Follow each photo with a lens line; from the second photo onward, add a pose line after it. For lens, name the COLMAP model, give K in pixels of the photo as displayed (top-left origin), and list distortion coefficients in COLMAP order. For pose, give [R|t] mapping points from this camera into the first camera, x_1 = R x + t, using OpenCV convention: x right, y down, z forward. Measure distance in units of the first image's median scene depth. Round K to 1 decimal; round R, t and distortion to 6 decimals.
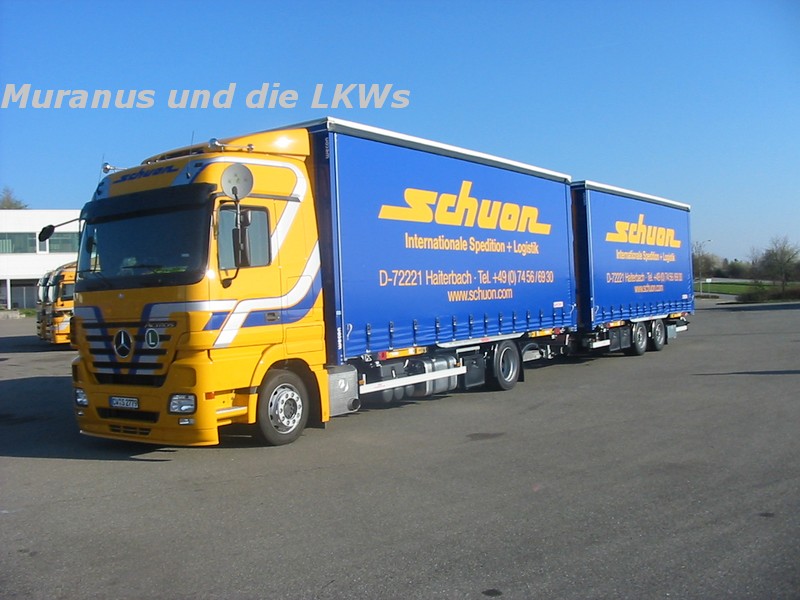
lens RADIAL K [[824.4, 0, 402.0], [0, 824.4, 295.2], [0, 0, 1]] dist [-0.111866, 0.000000]
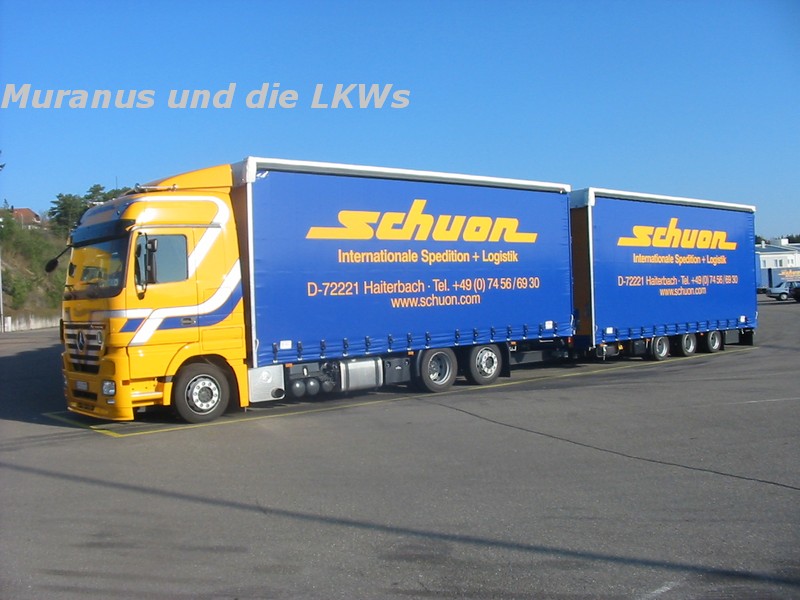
lens RADIAL K [[824.4, 0, 400.9], [0, 824.4, 300.8], [0, 0, 1]] dist [-0.111866, 0.000000]
pose [[0.961153, 0.005626, -0.275960, 0.435123], [-0.001104, 0.999863, 0.016539, -0.023592], [0.276015, -0.015592, 0.961027, -0.099840]]
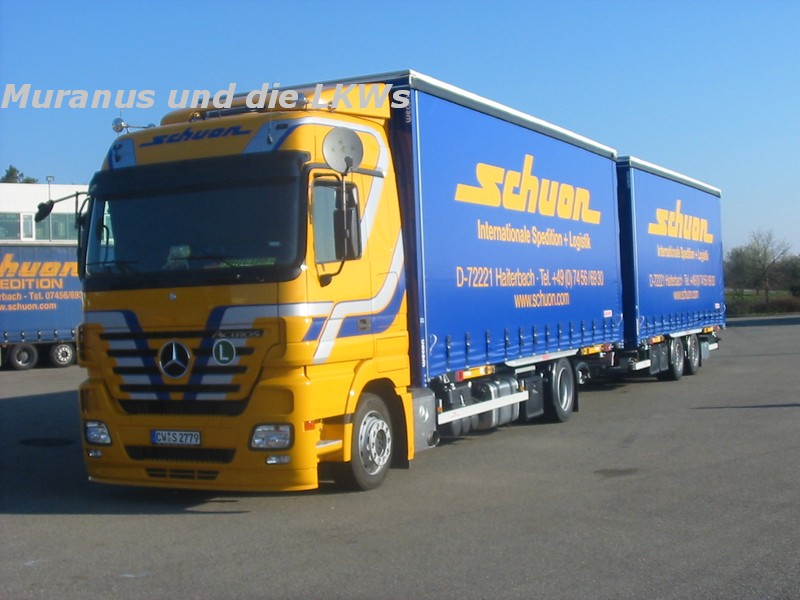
lens RADIAL K [[1146.6, 0, 397.1], [0, 1146.6, 292.7], [0, 0, 1]] dist [-0.100366, 0.000000]
pose [[0.987752, 0.005123, 0.155945, -0.257106], [-0.003118, 0.999909, -0.013101, 0.008995], [-0.155998, 0.012454, 0.987679, -0.068294]]
